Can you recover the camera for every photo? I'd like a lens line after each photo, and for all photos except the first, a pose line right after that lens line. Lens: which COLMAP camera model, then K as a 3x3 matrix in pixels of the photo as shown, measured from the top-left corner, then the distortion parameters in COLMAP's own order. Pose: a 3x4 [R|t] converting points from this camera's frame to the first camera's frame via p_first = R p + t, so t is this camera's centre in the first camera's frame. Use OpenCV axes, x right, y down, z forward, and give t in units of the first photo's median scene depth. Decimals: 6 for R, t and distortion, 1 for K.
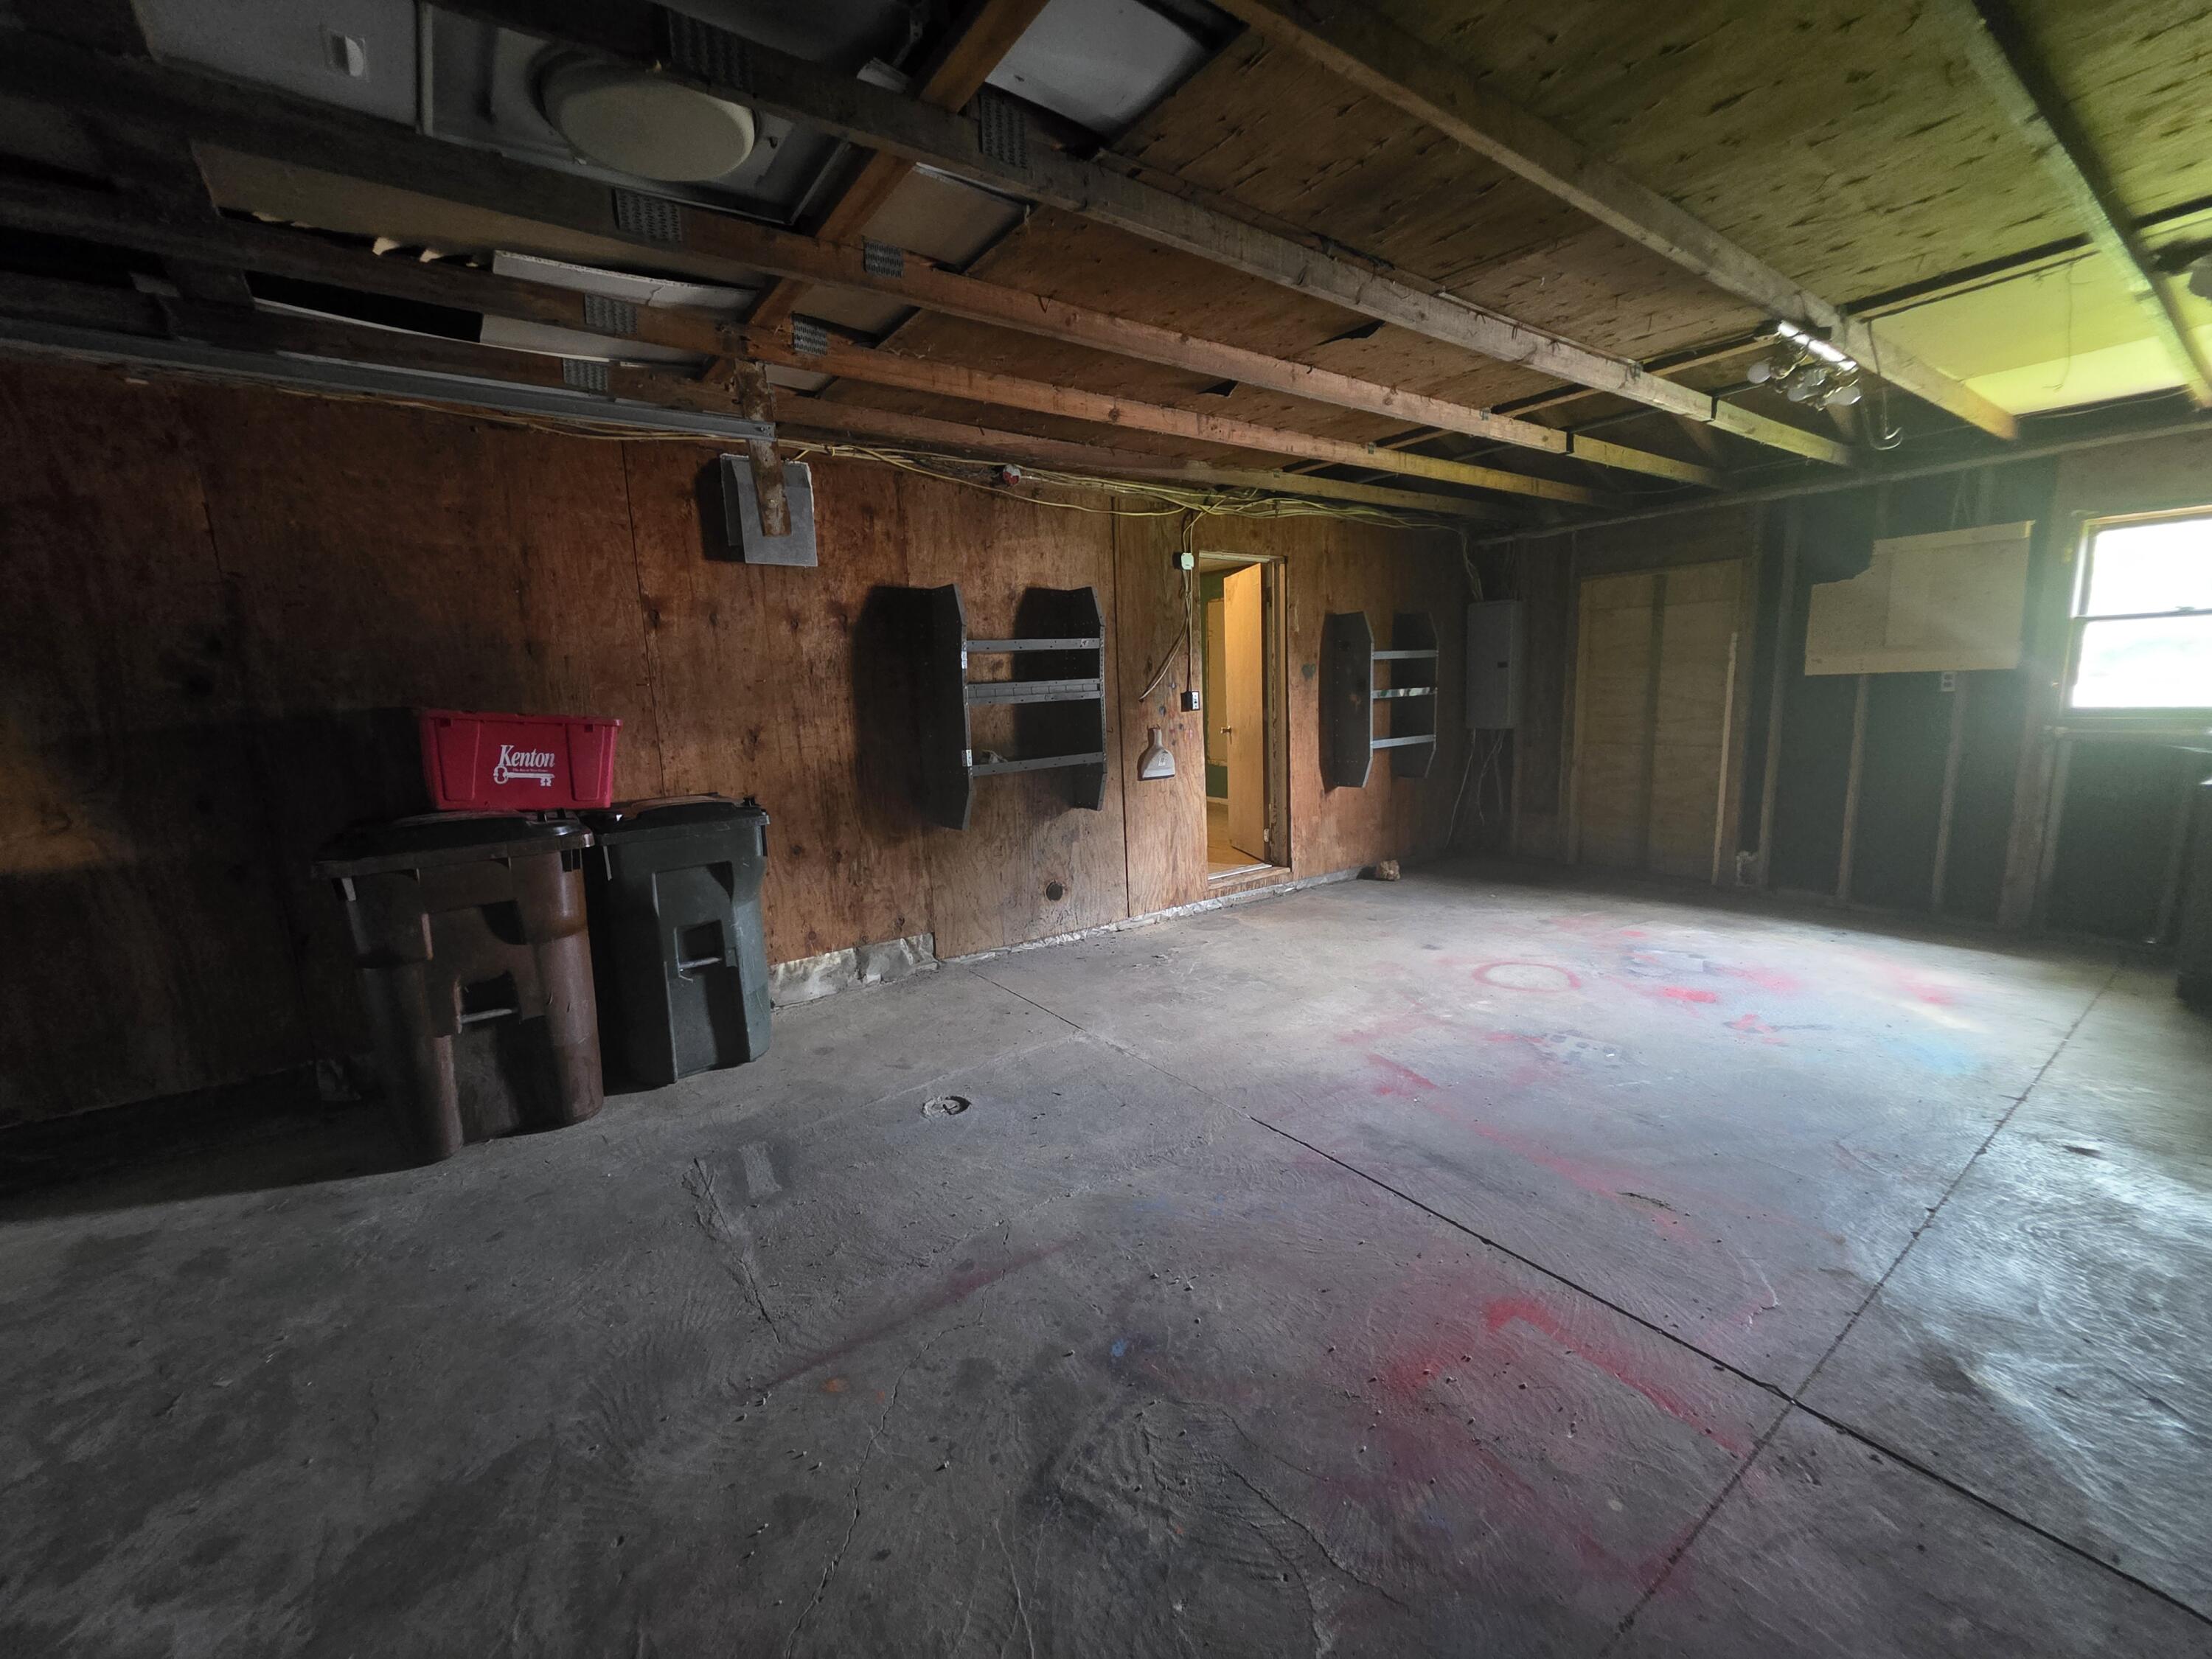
lens RADIAL K [[892.1, 0, 1104.8], [0, 892.1, 824.3], [0, 0, 1]] dist [0.003293, -0.000567]
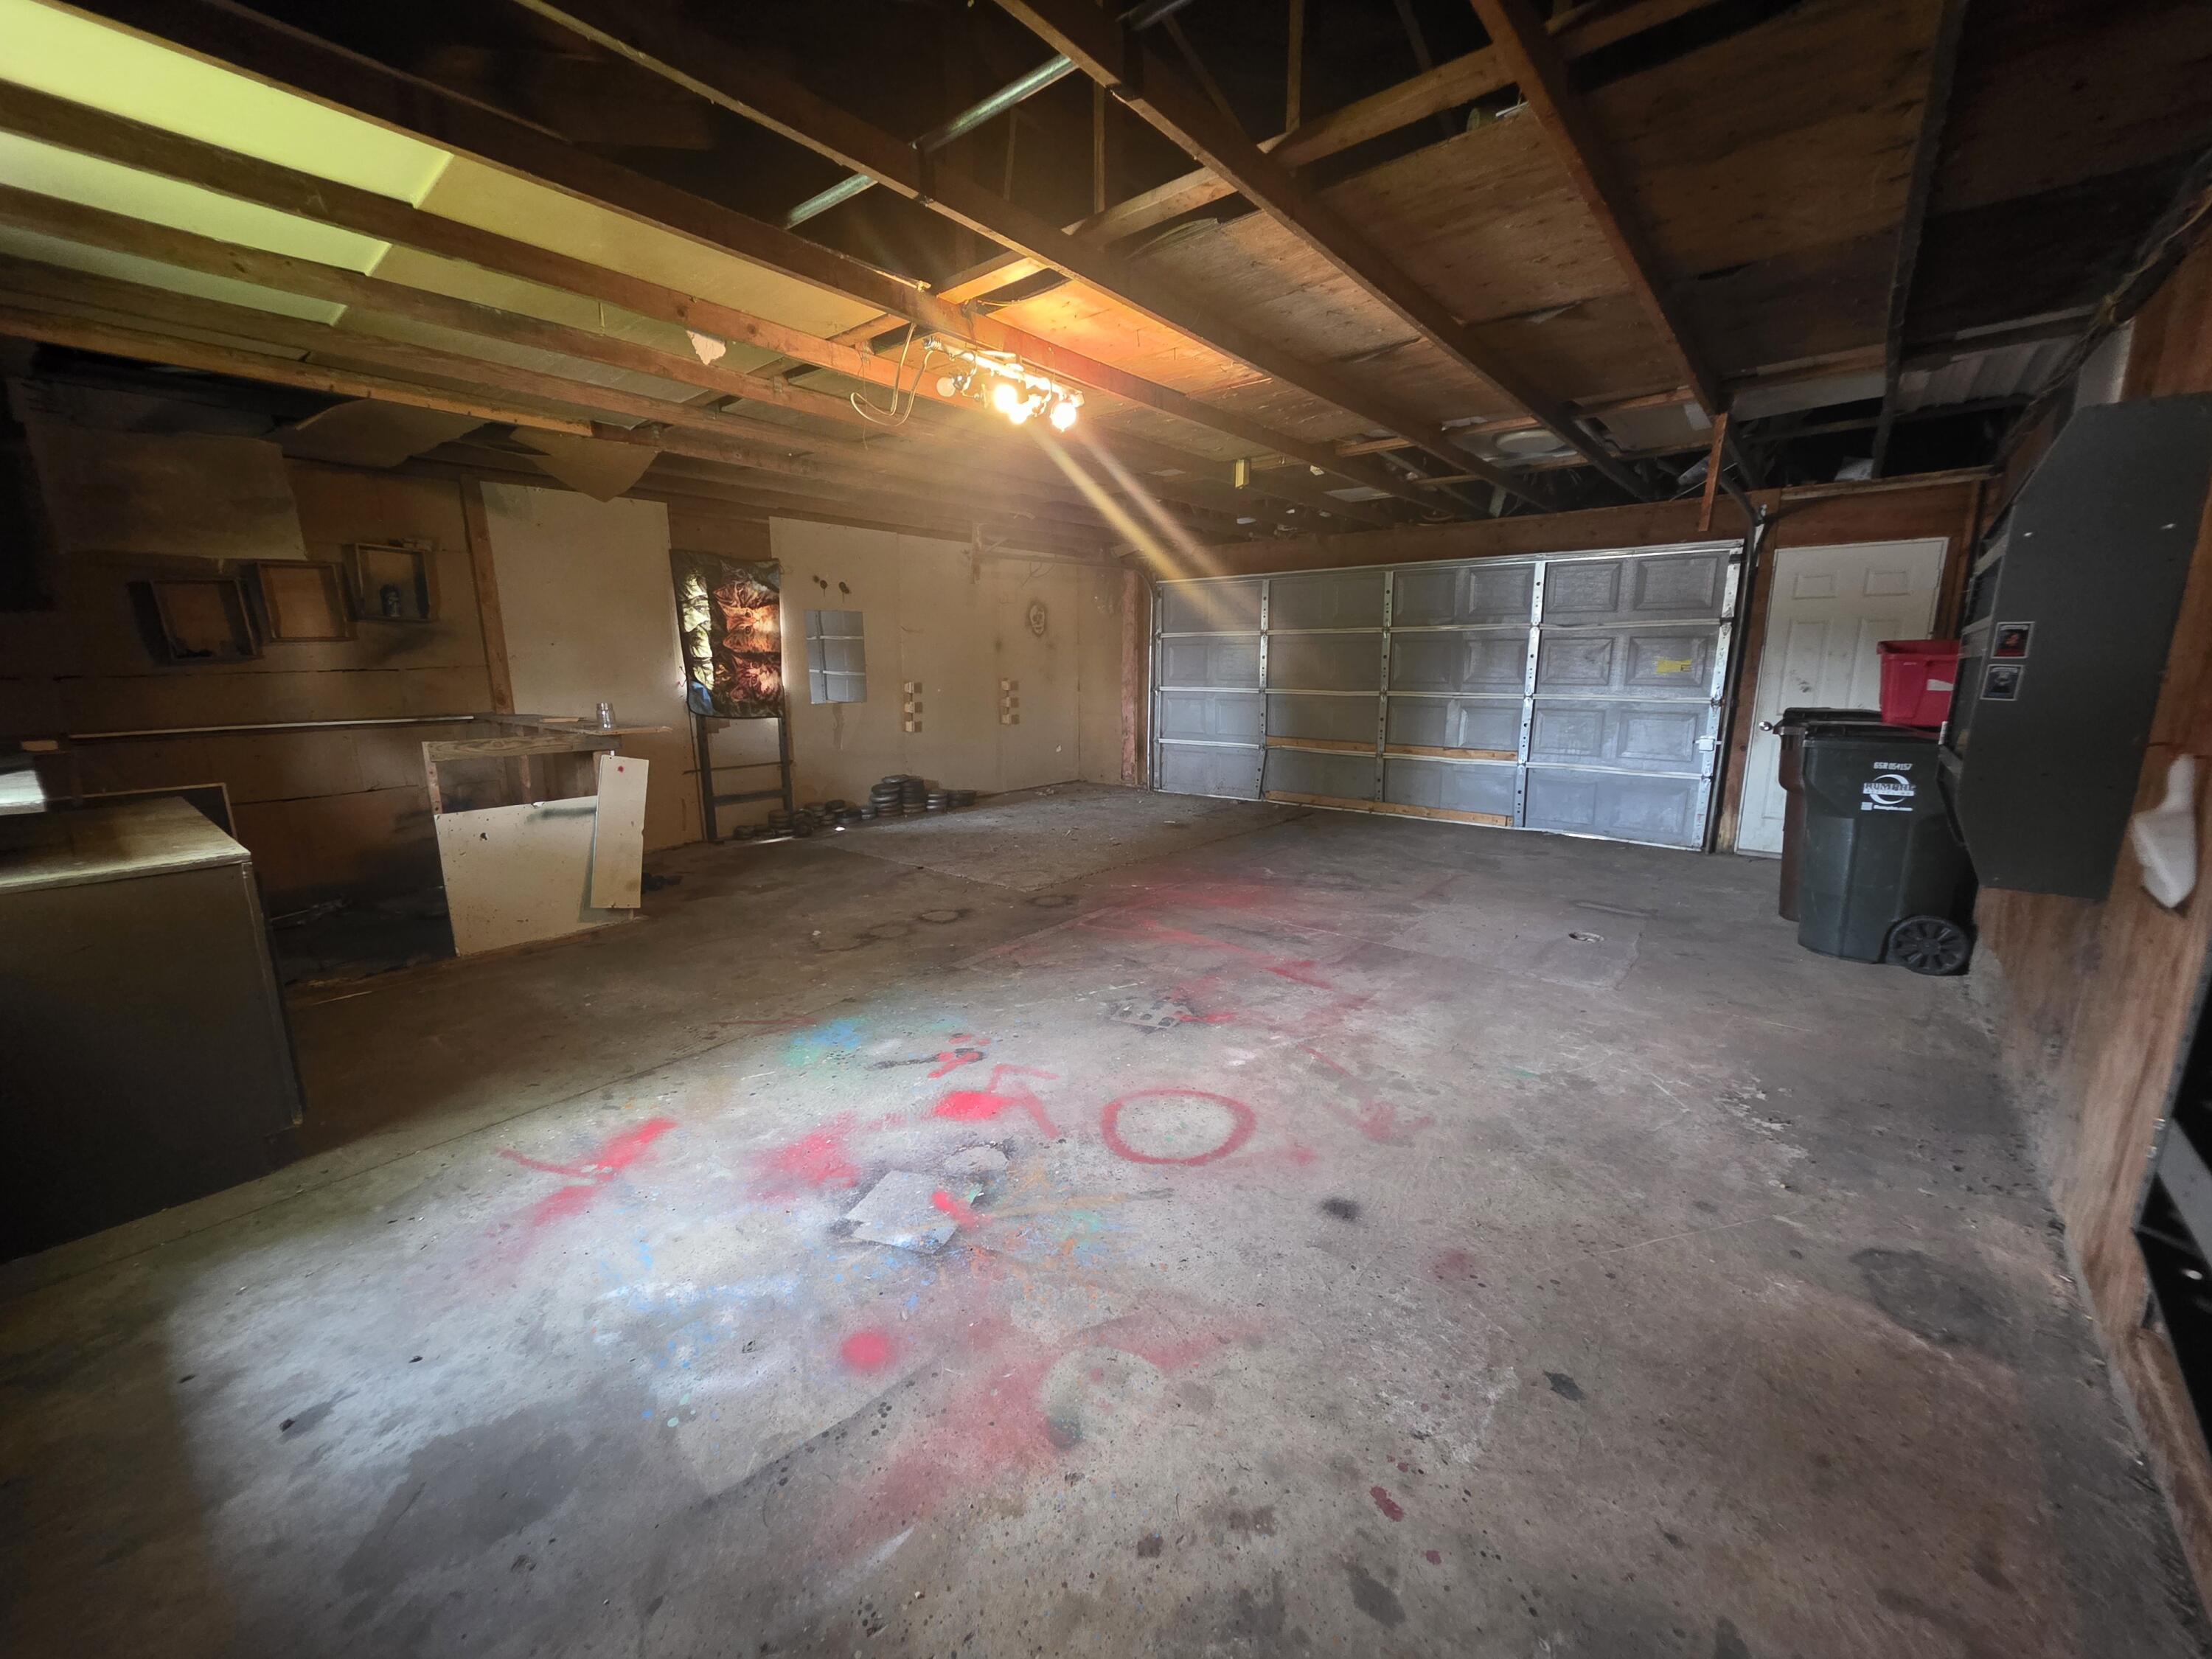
lens RADIAL K [[892.1, 0, 1107.2], [0, 892.1, 843.9], [0, 0, 1]] dist [0.003293, -0.000567]
pose [[-0.965465, 0.093770, -0.243072, 0.932641], [0.001657, 0.935176, 0.354181, -0.343274], [0.260526, 0.341546, -0.903035, 2.126719]]
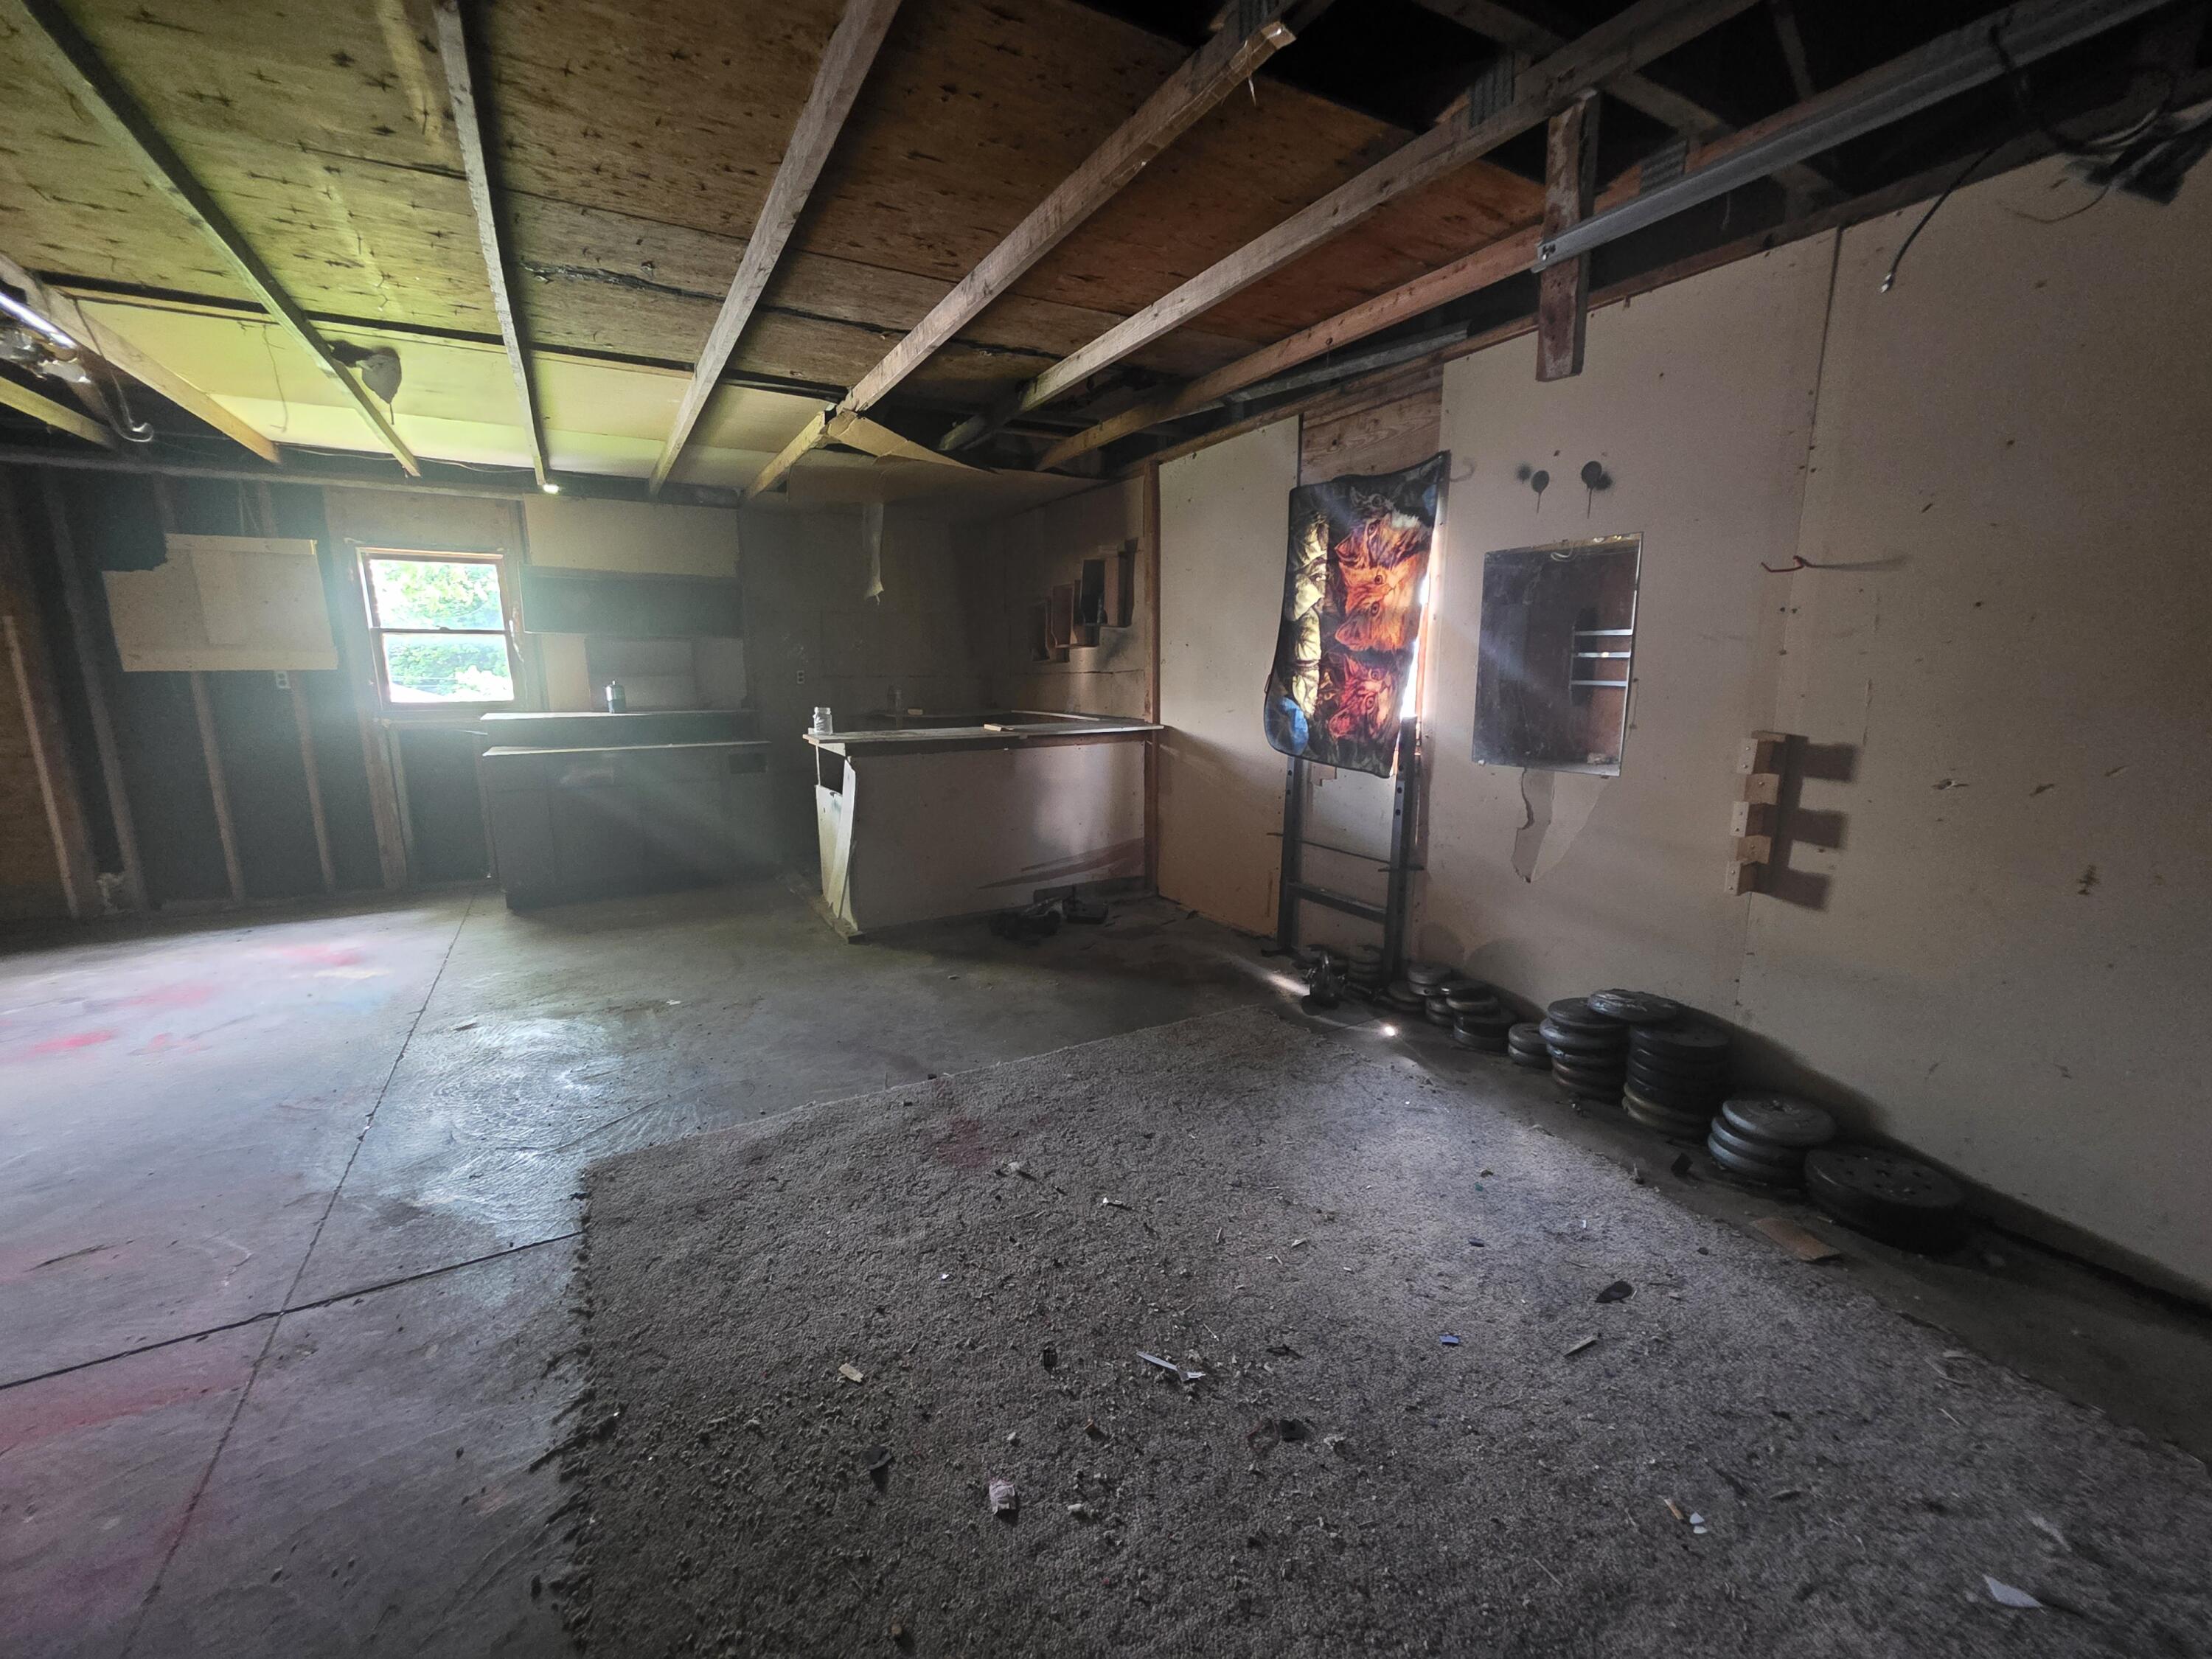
lens RADIAL K [[892.1, 0, 1121.4], [0, 892.1, 838.4], [0, 0, 1]] dist [0.003293, -0.000567]
pose [[0.092699, -0.155551, 0.983469, -0.081601], [0.149462, 0.978704, 0.140709, 0.040233], [-0.984413, 0.133947, 0.113974, -0.140003]]
